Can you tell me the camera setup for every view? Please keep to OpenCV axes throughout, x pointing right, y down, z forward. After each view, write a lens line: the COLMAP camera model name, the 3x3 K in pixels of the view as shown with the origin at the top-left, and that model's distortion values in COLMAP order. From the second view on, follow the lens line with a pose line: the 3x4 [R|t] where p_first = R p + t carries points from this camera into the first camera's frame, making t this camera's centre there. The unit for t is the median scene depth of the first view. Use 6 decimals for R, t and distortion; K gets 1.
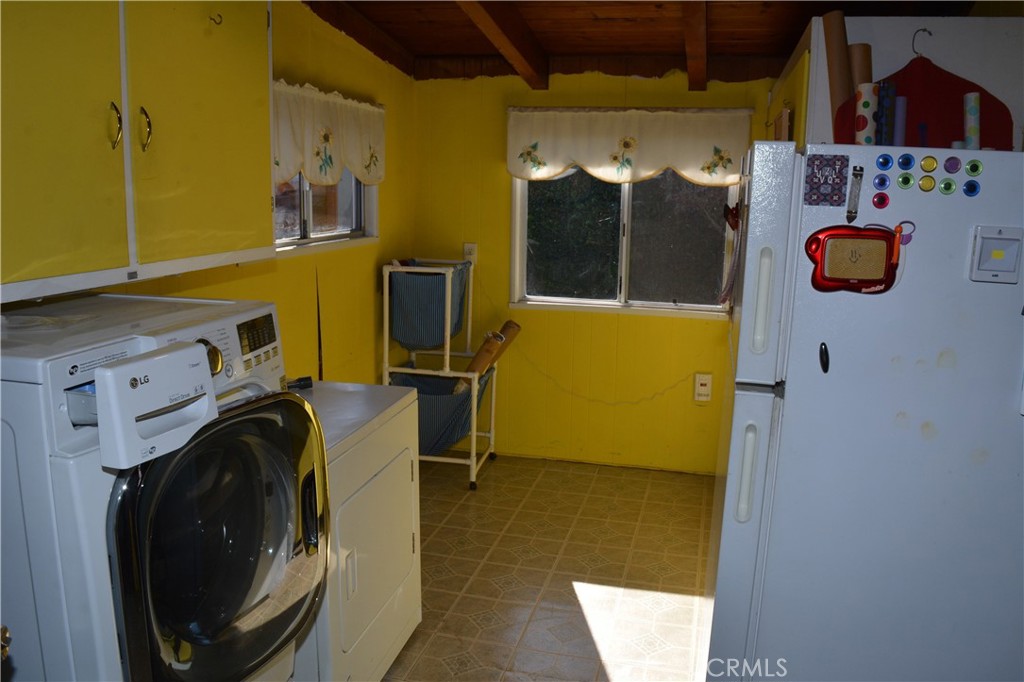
lens RADIAL K [[803.5, 0, 512.0], [0, 803.5, 341.0], [0, 0, 1]] dist [-0.085752, 0.014408]
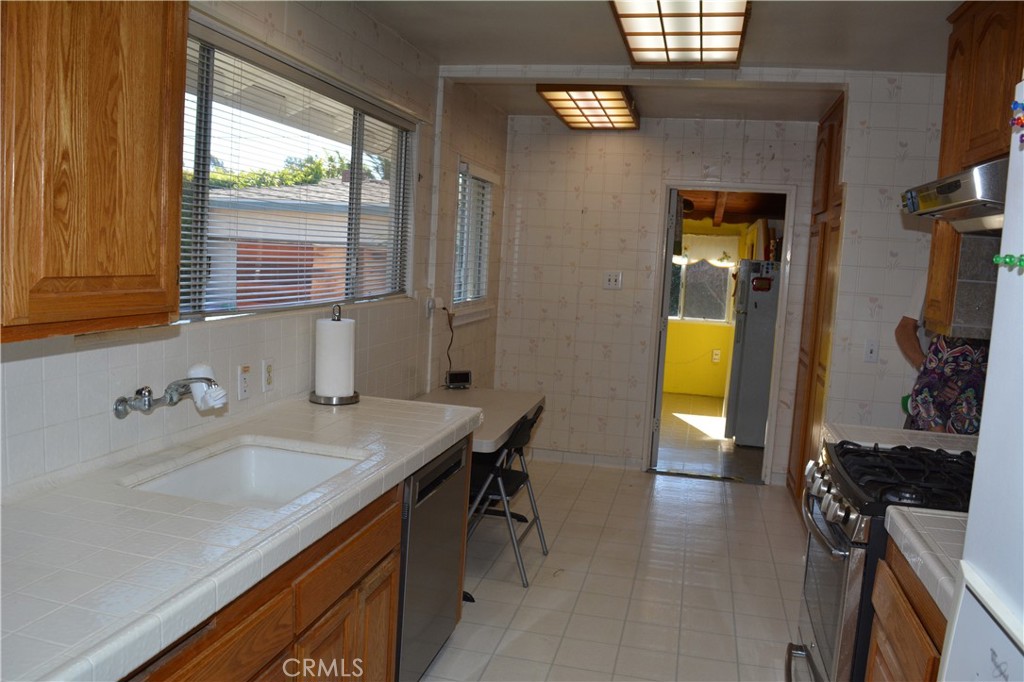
lens RADIAL K [[803.5, 0, 512.0], [0, 803.5, 341.0], [0, 0, 1]] dist [-0.085752, 0.014408]
pose [[0.999227, 0.033447, 0.020645, -0.413252], [-0.031473, 0.995490, -0.089491, 0.254691], [-0.023545, 0.088772, 0.995774, -1.324137]]
